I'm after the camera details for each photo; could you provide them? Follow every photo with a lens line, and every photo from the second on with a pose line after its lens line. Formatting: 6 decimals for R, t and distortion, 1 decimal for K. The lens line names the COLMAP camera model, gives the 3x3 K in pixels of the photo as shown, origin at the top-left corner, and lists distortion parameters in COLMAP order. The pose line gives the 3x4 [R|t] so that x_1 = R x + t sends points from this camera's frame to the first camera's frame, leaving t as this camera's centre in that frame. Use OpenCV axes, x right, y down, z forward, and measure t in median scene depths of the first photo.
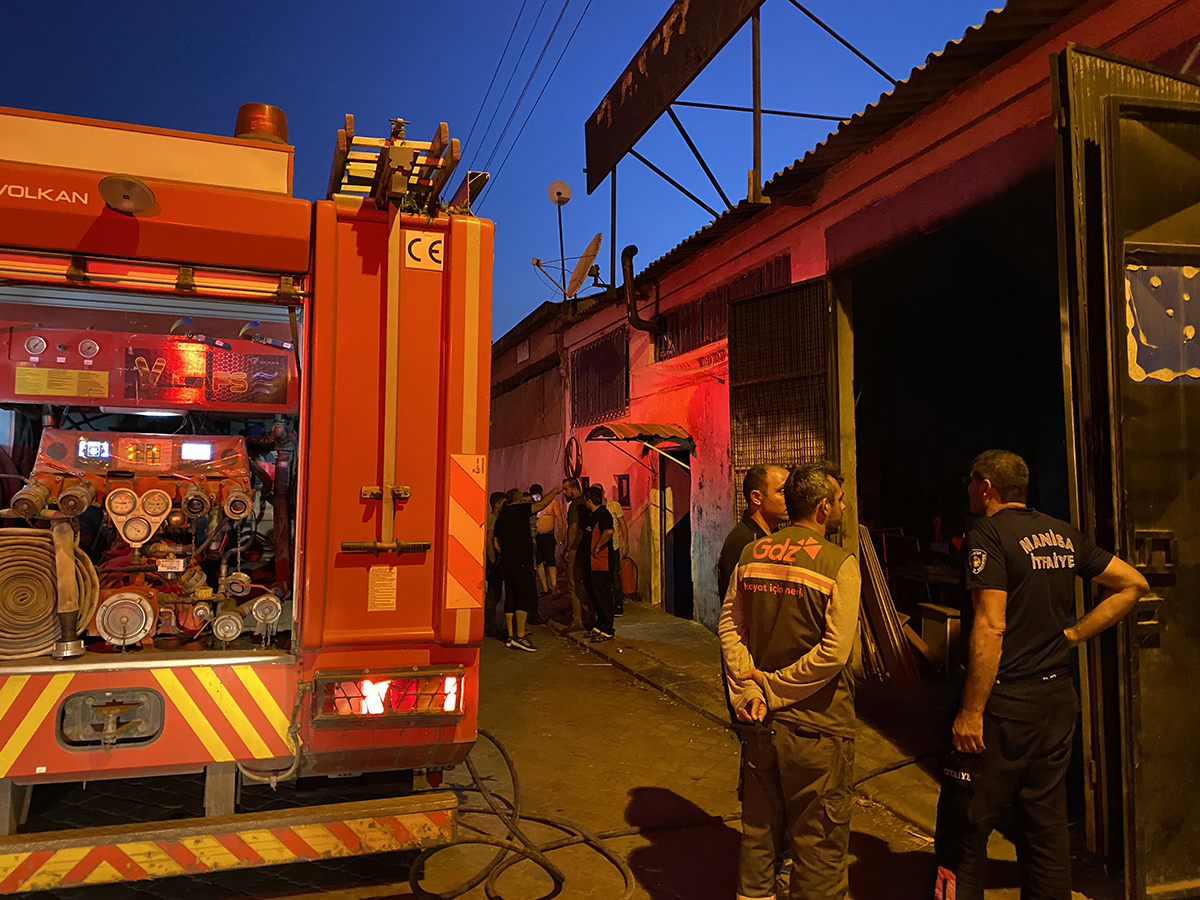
lens RADIAL K [[874.7, 0, 599.8], [0, 874.7, 414.4], [0, 0, 1]] dist [0.022004, -0.032473]
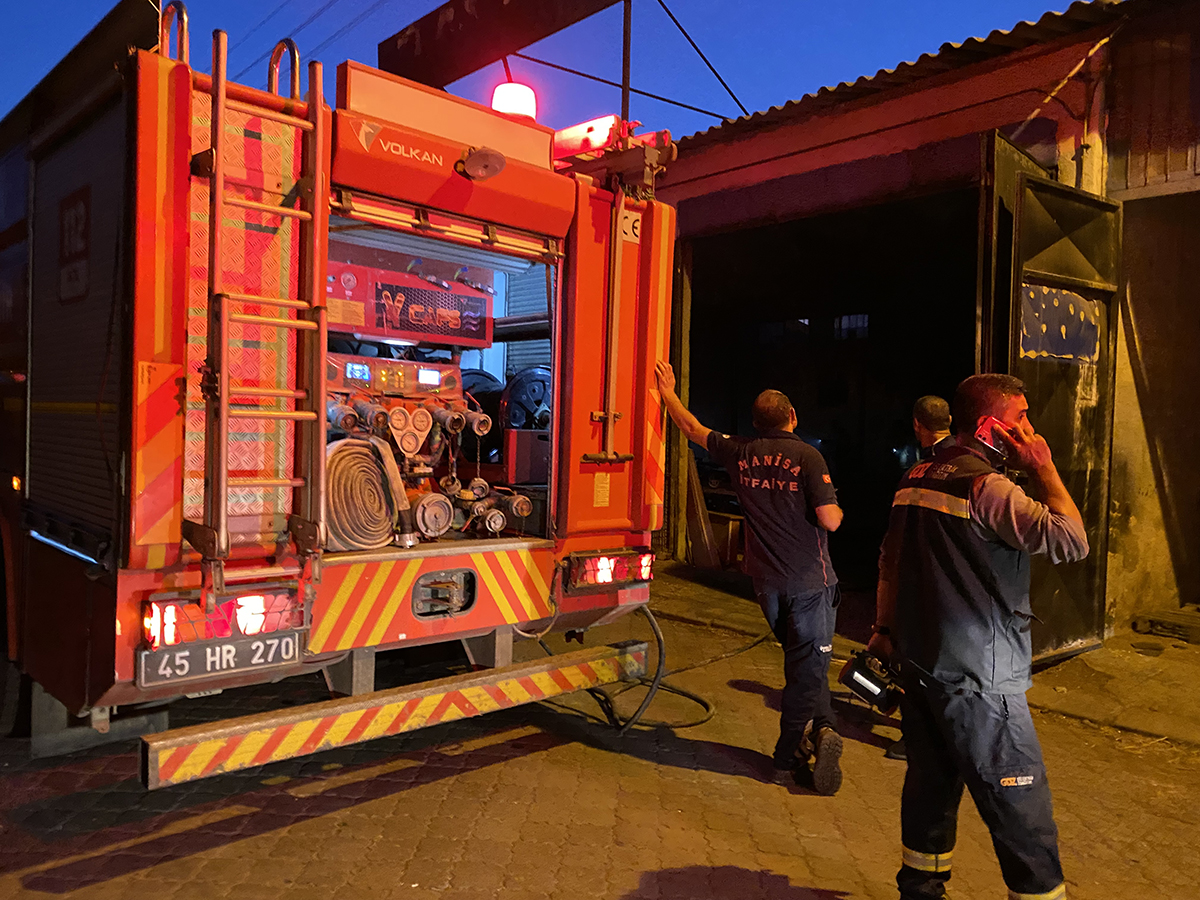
lens RADIAL K [[873.9, 0, 597.6], [0, 873.9, 417.8], [0, 0, 1]] dist [0.024347, -0.035394]
pose [[0.915565, 0.023430, 0.401487, -0.801463], [-0.058400, 0.995466, 0.075084, -0.004205], [-0.397907, -0.092191, 0.912782, -0.173552]]
